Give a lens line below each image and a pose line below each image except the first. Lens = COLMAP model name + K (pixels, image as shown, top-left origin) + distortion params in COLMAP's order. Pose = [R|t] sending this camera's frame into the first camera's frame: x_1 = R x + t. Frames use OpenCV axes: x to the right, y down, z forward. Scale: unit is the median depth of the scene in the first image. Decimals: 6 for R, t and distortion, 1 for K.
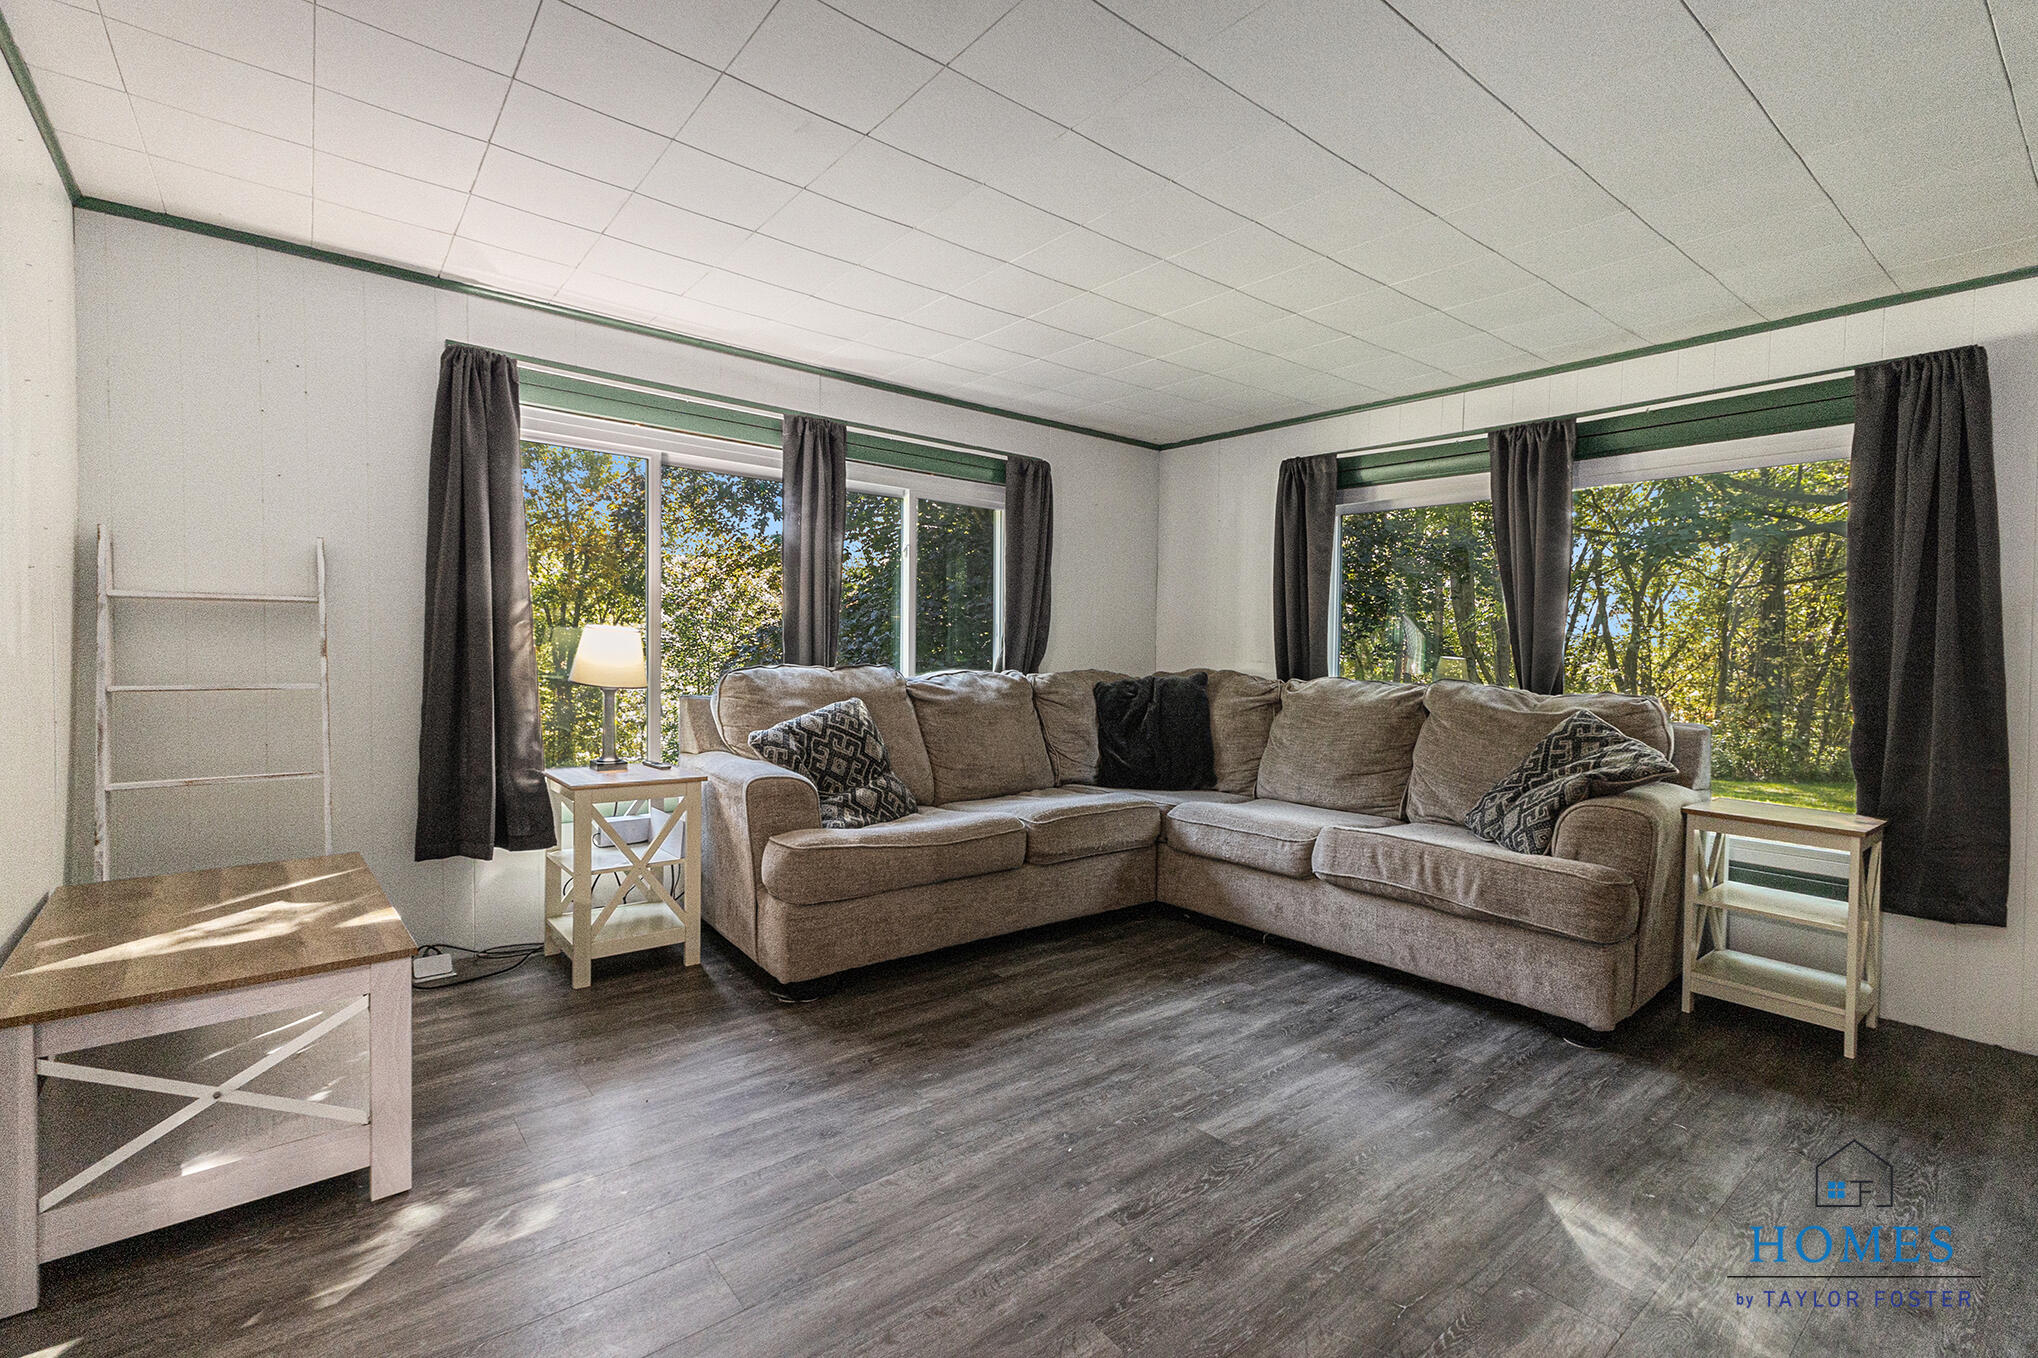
lens RADIAL K [[902.9, 0, 1014.2], [0, 902.9, 663.7], [0, 0, 1]] dist [0.002051, -0.000207]
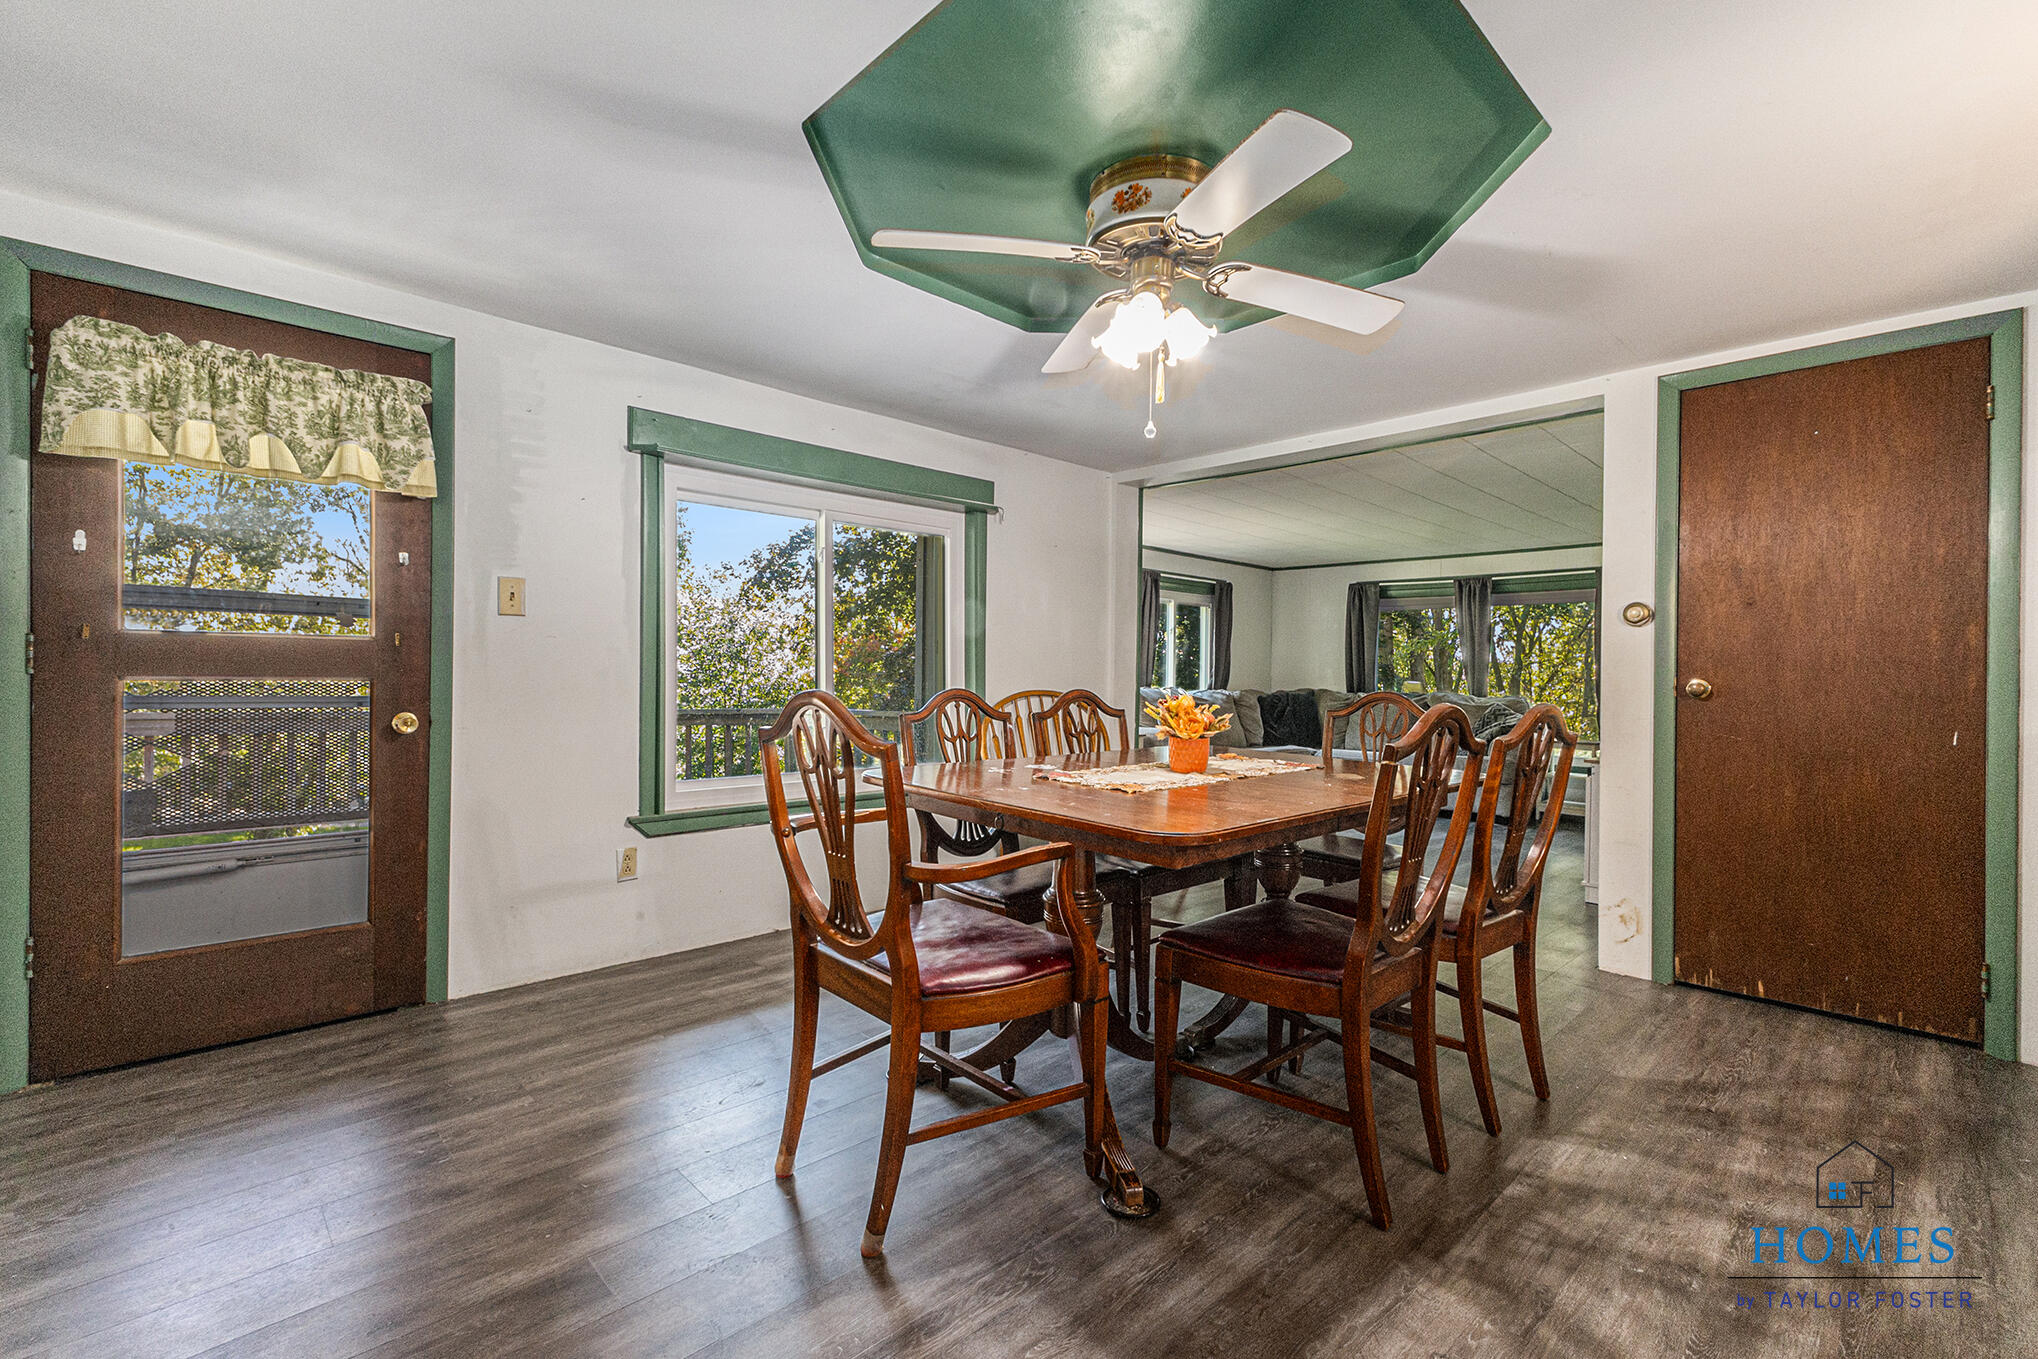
lens RADIAL K [[902.9, 0, 1013.1], [0, 902.9, 684.8], [0, 0, 1]] dist [0.002051, -0.000207]
pose [[0.995738, -0.011468, 0.091517, -0.615375], [0.012390, 0.999878, -0.009504, 0.008783], [-0.091396, 0.010597, 0.995758, -0.898025]]
